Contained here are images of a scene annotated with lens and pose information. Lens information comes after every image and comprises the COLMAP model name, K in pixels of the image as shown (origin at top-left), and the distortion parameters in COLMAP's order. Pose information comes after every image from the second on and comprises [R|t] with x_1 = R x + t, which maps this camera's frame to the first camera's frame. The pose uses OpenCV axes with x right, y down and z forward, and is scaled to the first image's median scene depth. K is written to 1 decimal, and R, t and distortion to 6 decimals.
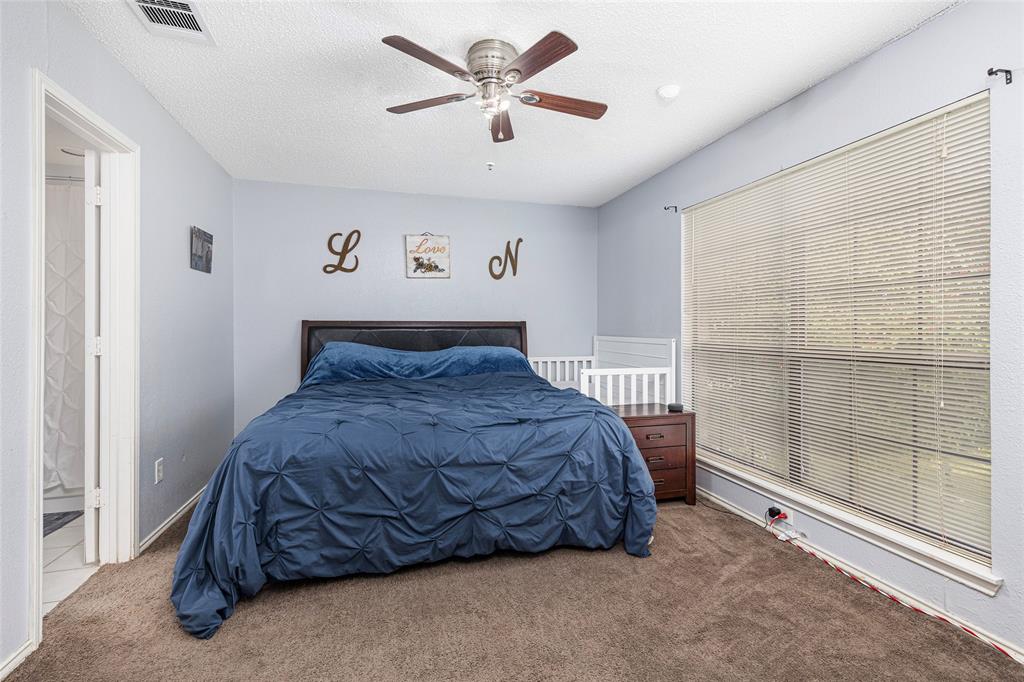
lens RADIAL K [[457.7, 0, 516.9], [0, 457.7, 339.7], [0, 0, 1]] dist [0.000059, 0.000205]
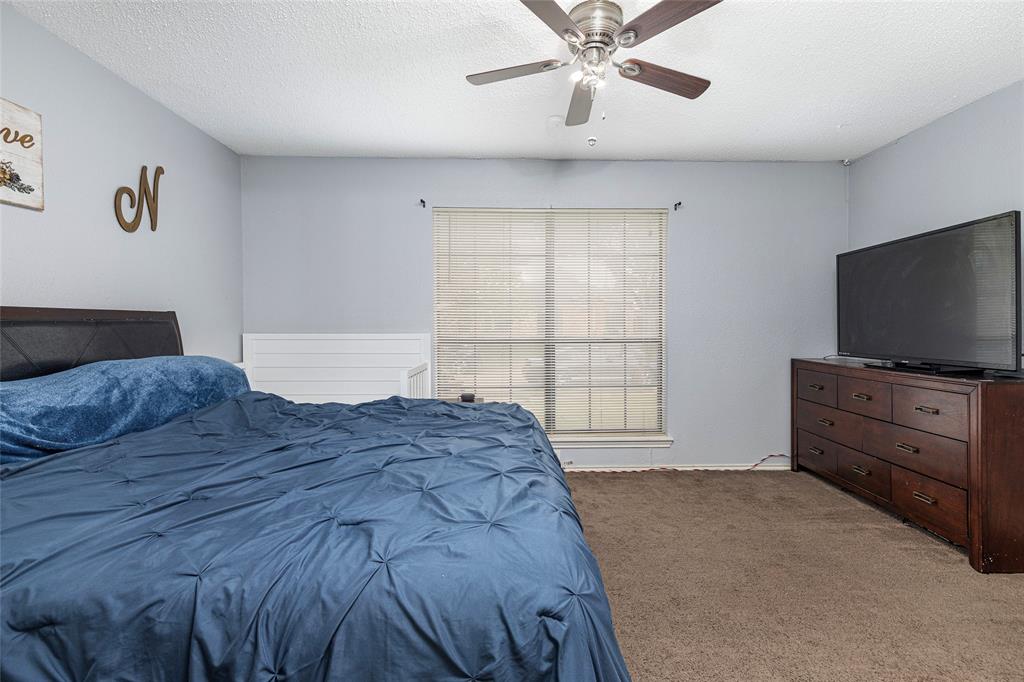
lens RADIAL K [[457.7, 0, 516.9], [0, 457.7, 339.7], [0, 0, 1]] dist [0.000059, 0.000205]
pose [[0.251698, -0.033131, 0.967239, -0.455561], [0.026300, 0.999279, 0.027385, -0.008466], [-0.967449, 0.018546, 0.252387, 0.431255]]
